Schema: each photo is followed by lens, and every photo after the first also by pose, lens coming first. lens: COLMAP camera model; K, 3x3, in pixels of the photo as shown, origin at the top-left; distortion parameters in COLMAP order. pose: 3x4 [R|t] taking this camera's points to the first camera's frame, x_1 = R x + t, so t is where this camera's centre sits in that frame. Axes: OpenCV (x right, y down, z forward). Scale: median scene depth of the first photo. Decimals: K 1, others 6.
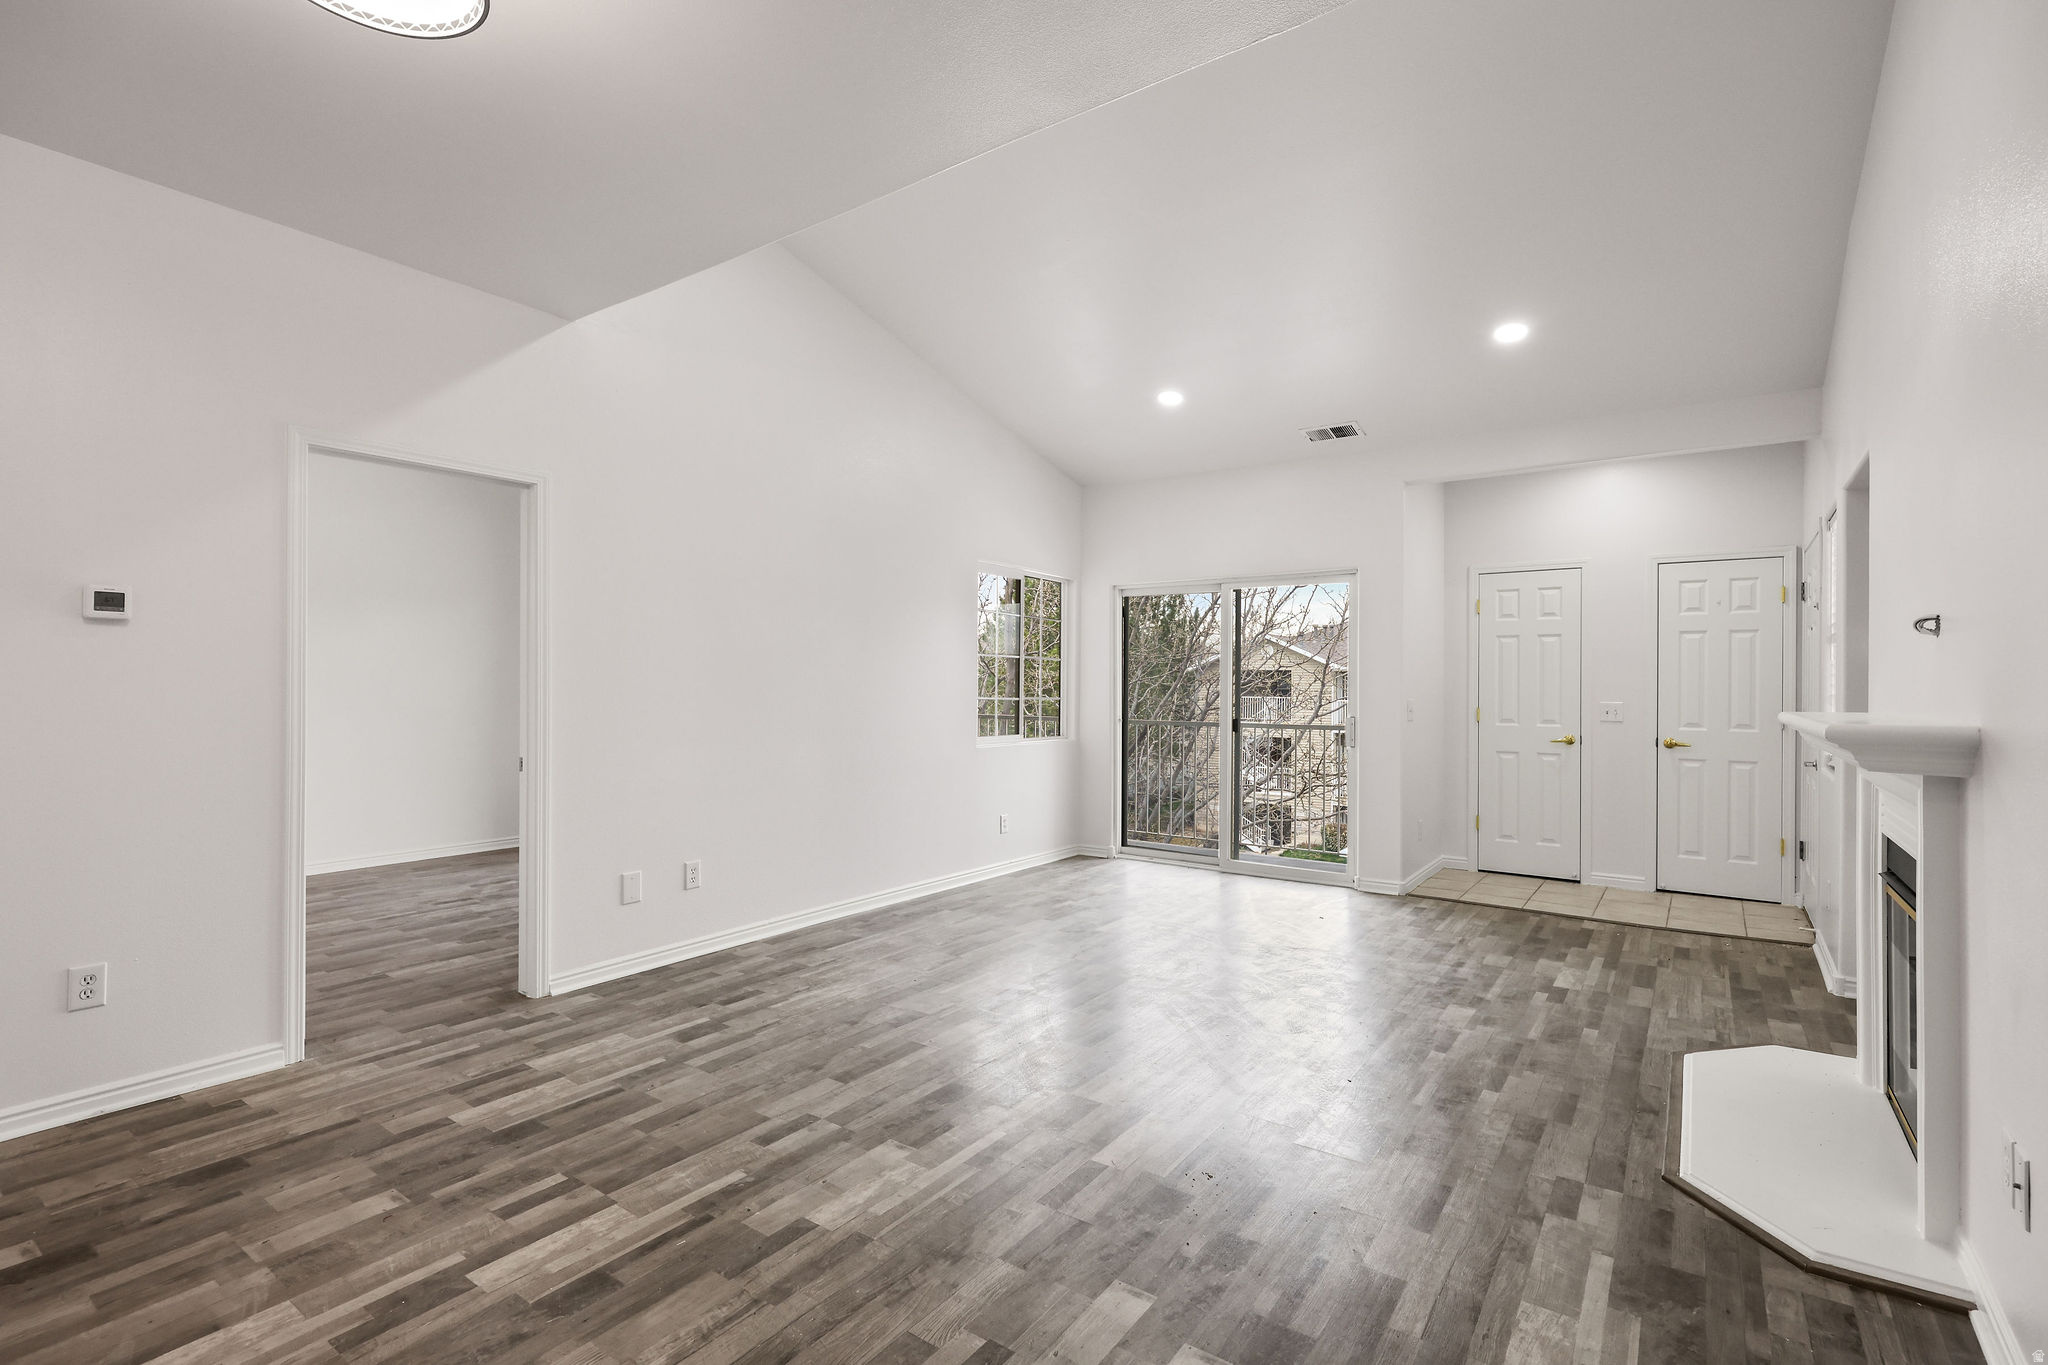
lens RADIAL K [[952.9, 0, 1014.0], [0, 952.9, 685.6], [0, 0, 1]] dist [0.001296, 0.000613]
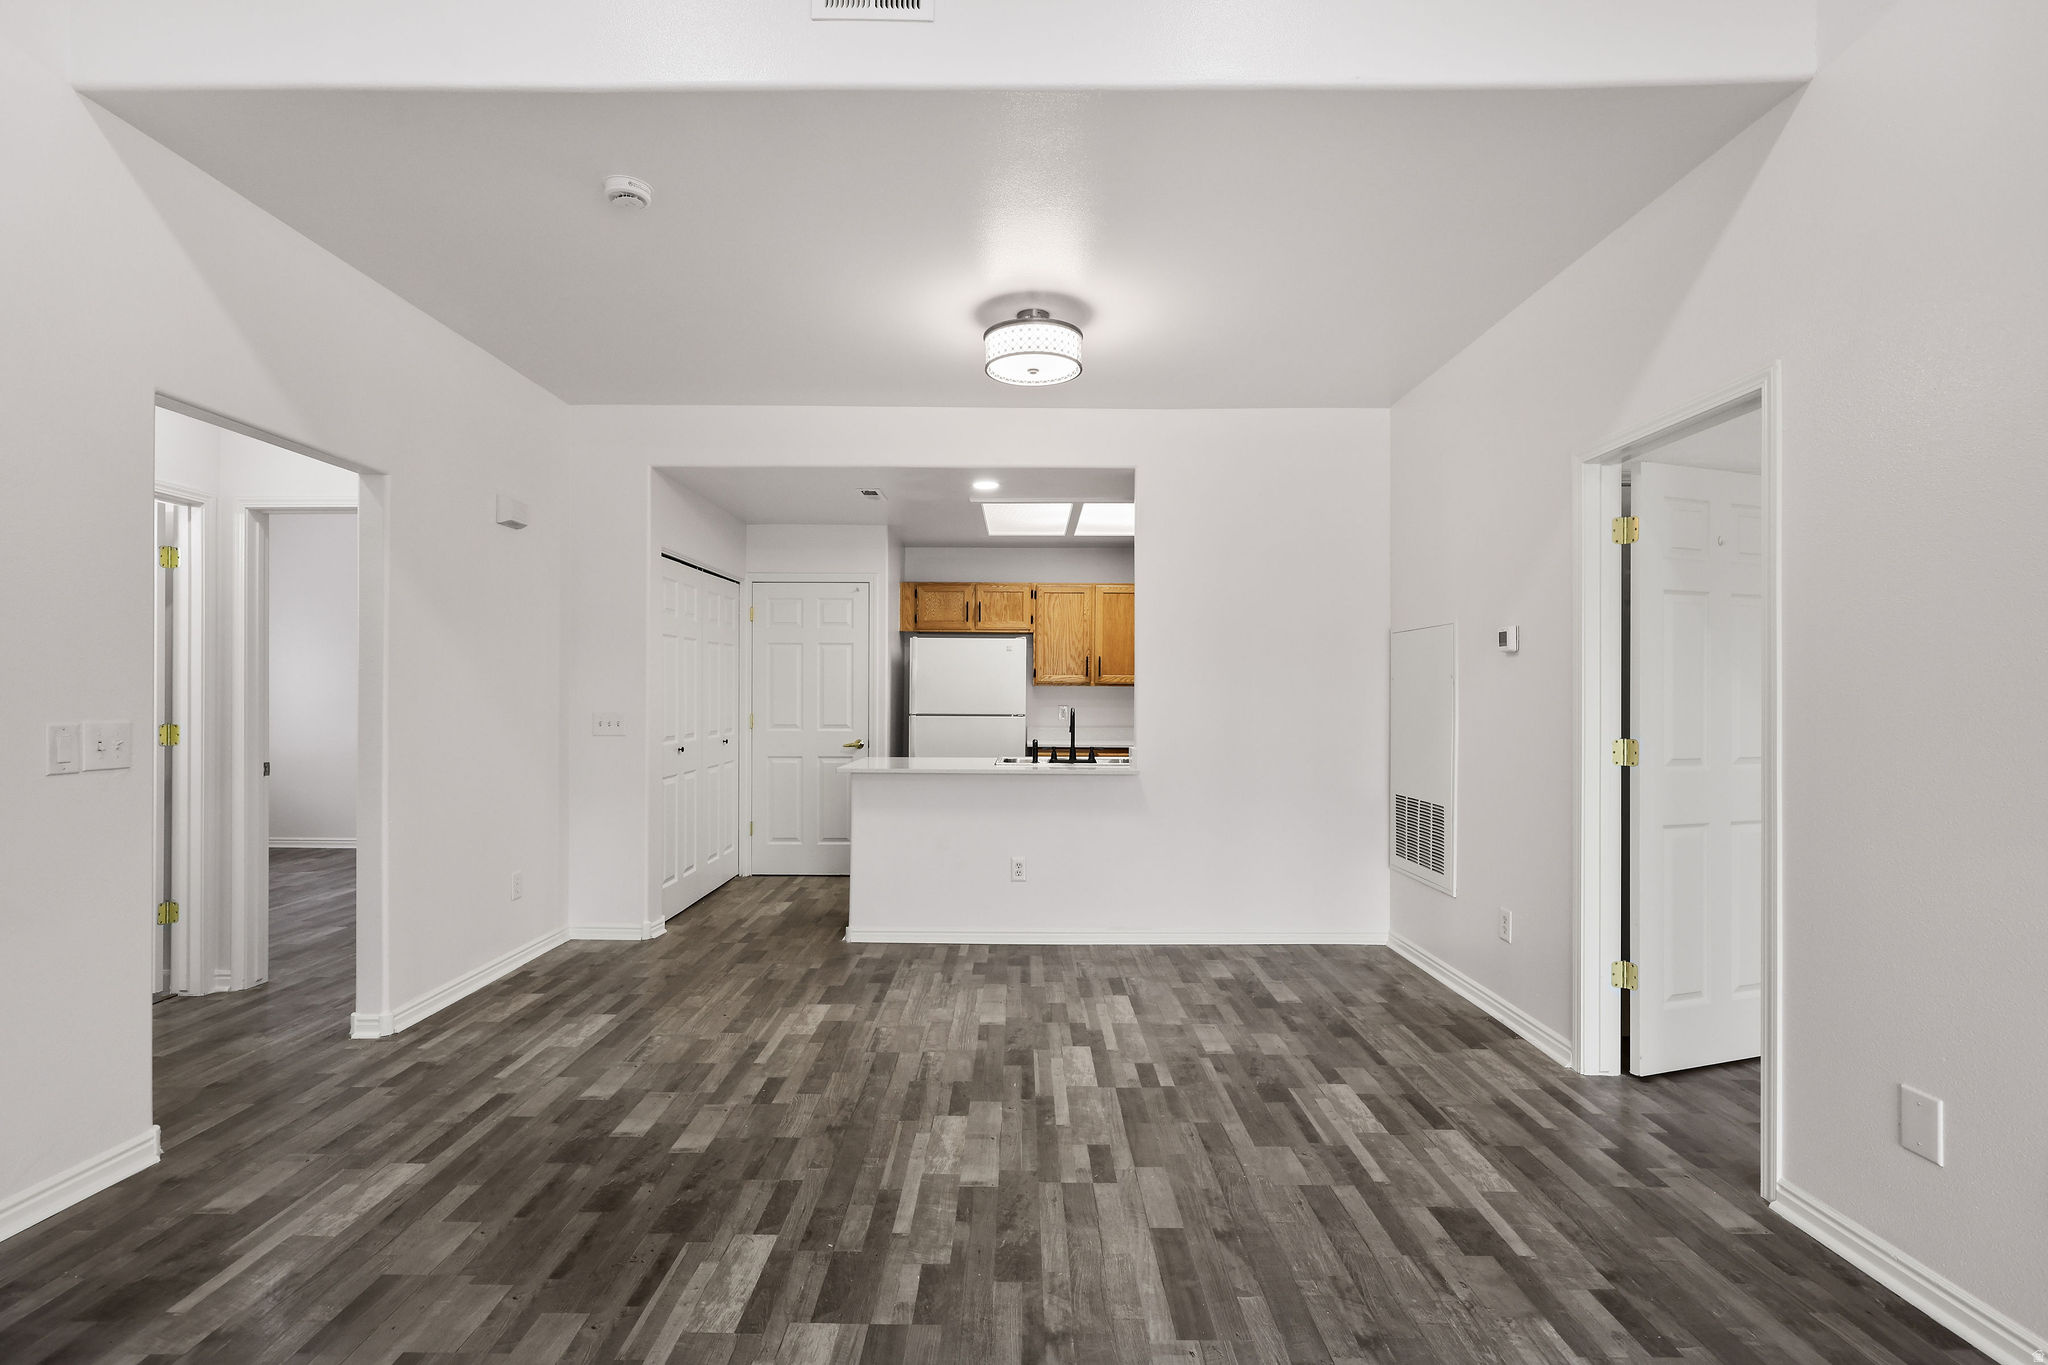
lens RADIAL K [[955.2, 0, 1016.3], [0, 955.2, 692.6], [0, 0, 1]] dist [0.001730, 0.000192]
pose [[-0.814431, -0.012444, -0.580126, 0.329090], [-0.010367, 0.999922, -0.006895, 0.001981], [0.580167, 0.000398, -0.814497, 1.452628]]
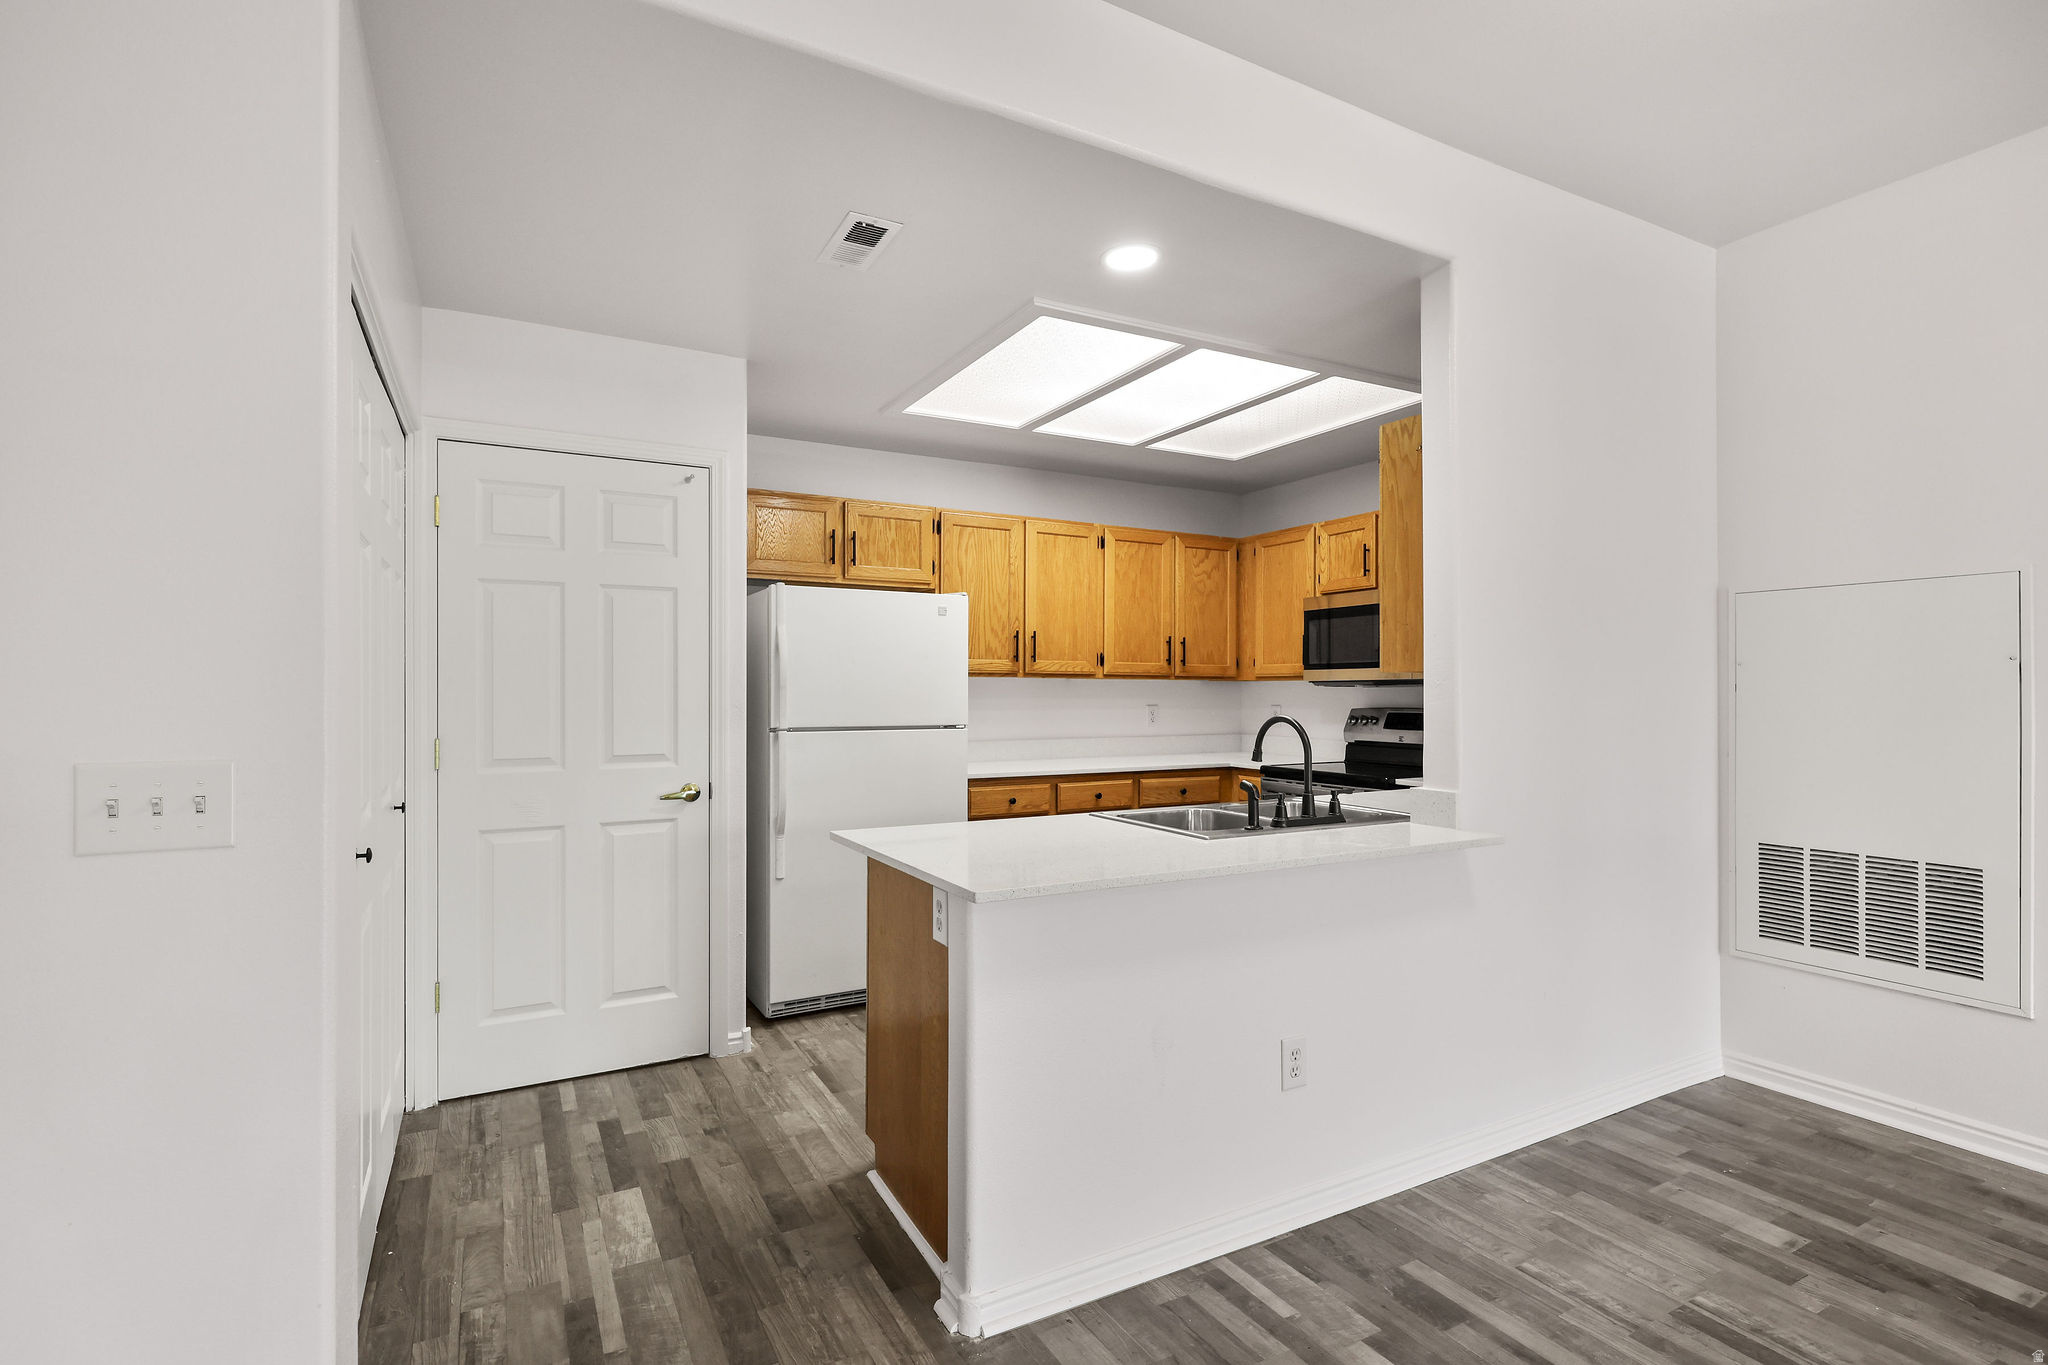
lens RADIAL K [[955.2, 0, 1016.3], [0, 955.2, 692.6], [0, 0, 1]] dist [0.001730, 0.000192]
pose [[-0.435863, -0.003920, -0.900004, 0.175937], [-0.002978, 0.999991, -0.002913, -0.002818], [0.900008, 0.001411, -0.435871, 0.333555]]
